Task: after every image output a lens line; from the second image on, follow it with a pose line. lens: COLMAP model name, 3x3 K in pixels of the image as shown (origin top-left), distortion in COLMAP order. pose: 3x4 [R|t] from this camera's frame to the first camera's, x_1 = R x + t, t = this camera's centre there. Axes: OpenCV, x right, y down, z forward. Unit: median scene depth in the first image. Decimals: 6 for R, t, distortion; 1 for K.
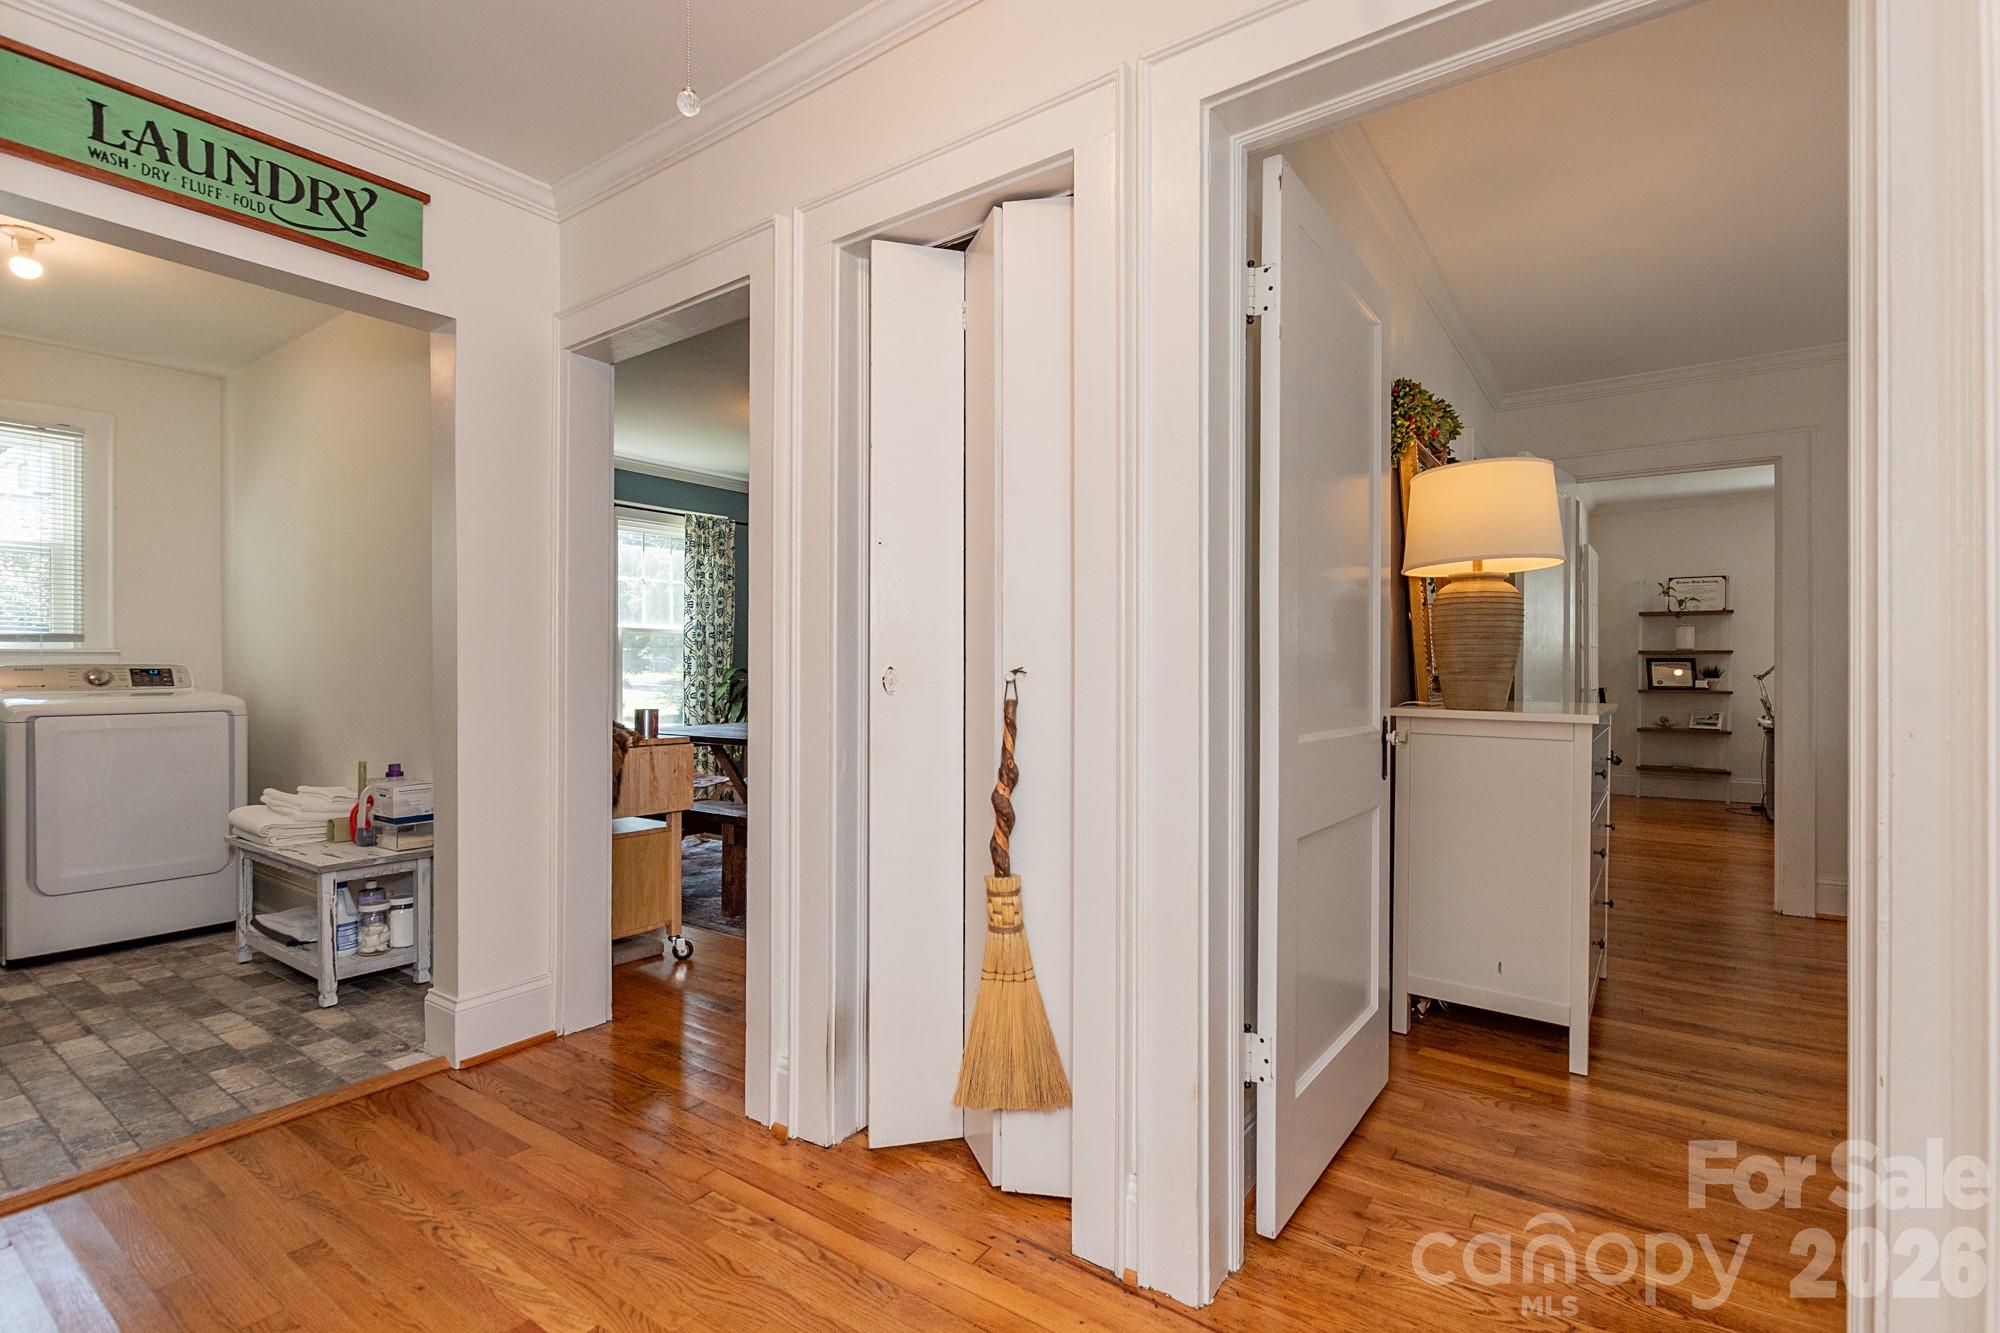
lens RADIAL K [[910.7, 0, 994.4], [0, 910.7, 672.2], [0, 0, 1]] dist [0.004166, -0.003337]
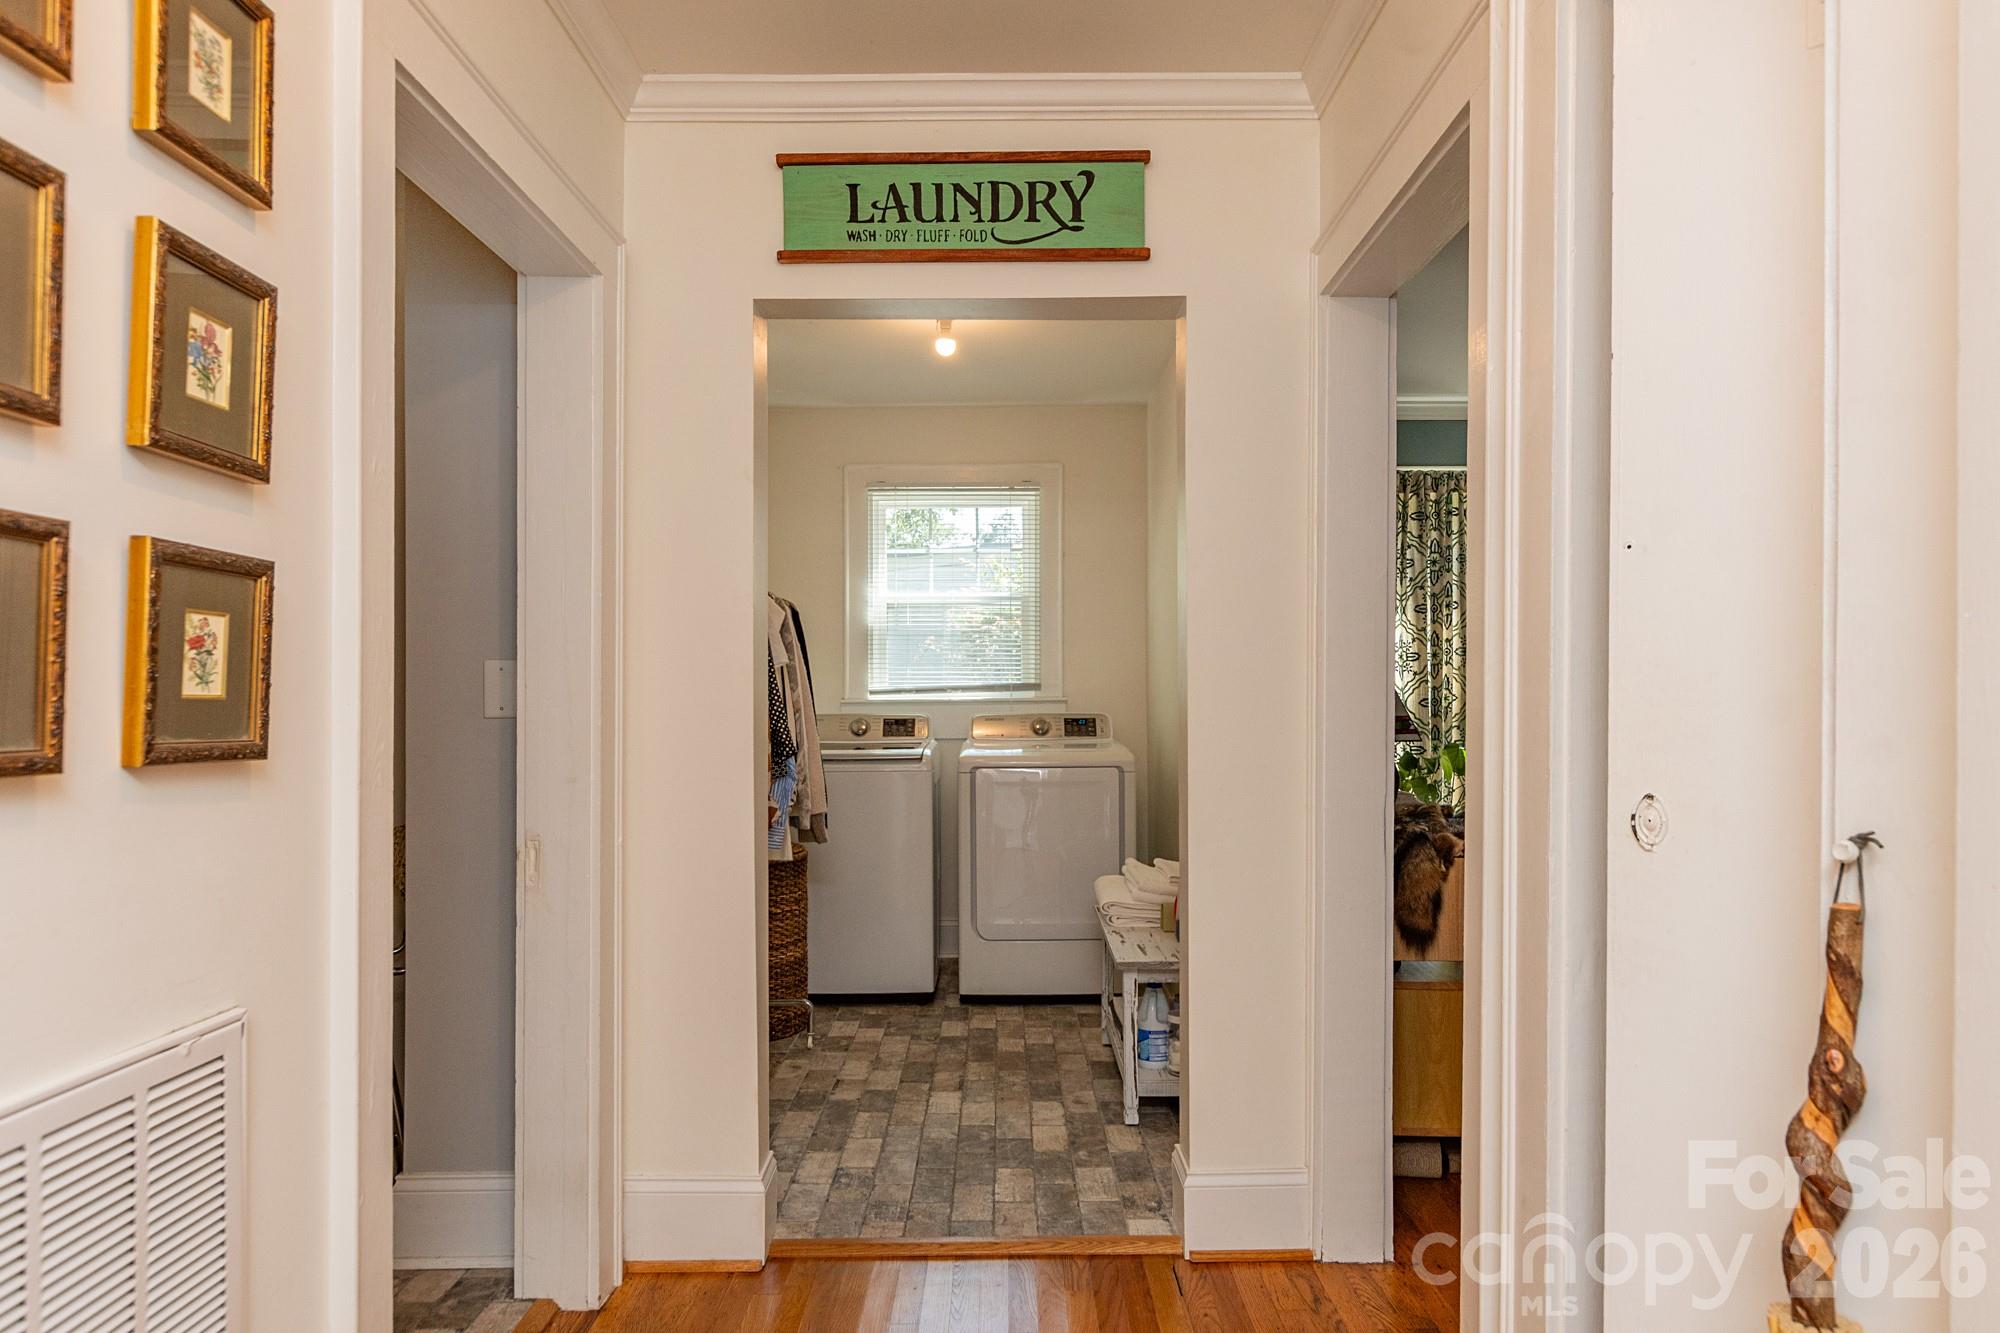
lens RADIAL K [[1238.0, 0, 1002.6], [0, 1238.0, 704.9], [0, 0, 1]] dist [-0.002988, 0.003588]
pose [[0.601240, 0.001532, -0.799067, 0.163788], [0.003980, 0.999980, 0.004912, -0.046016], [0.799059, -0.006134, 0.601222, 0.245400]]
